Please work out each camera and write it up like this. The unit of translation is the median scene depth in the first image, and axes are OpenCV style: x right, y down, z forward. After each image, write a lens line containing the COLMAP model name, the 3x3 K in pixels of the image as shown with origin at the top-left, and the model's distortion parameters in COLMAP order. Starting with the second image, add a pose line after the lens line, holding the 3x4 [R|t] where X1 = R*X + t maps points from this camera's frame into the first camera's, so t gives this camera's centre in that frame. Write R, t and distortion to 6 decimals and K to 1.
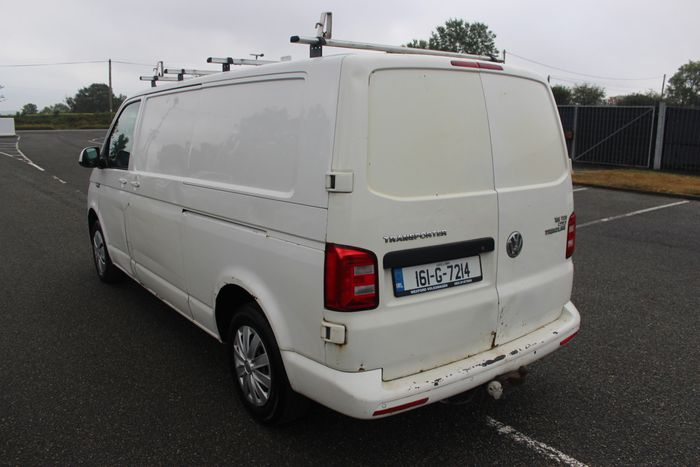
lens RADIAL K [[572.8, 0, 354.9], [0, 572.8, 234.3], [0, 0, 1]] dist [-0.162451, 0.129071]
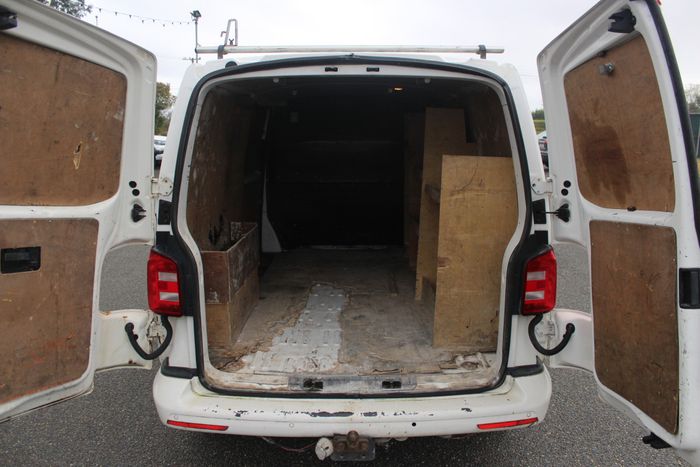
lens RADIAL K [[572.8, 0, 368.4], [0, 572.8, 232.5], [0, 0, 1]] dist [-0.162451, 0.129071]
pose [[0.807651, 0.106105, -0.580036, 0.763968], [-0.116865, 0.992968, 0.018917, -0.065414], [0.577964, 0.052507, 0.814371, 0.351058]]
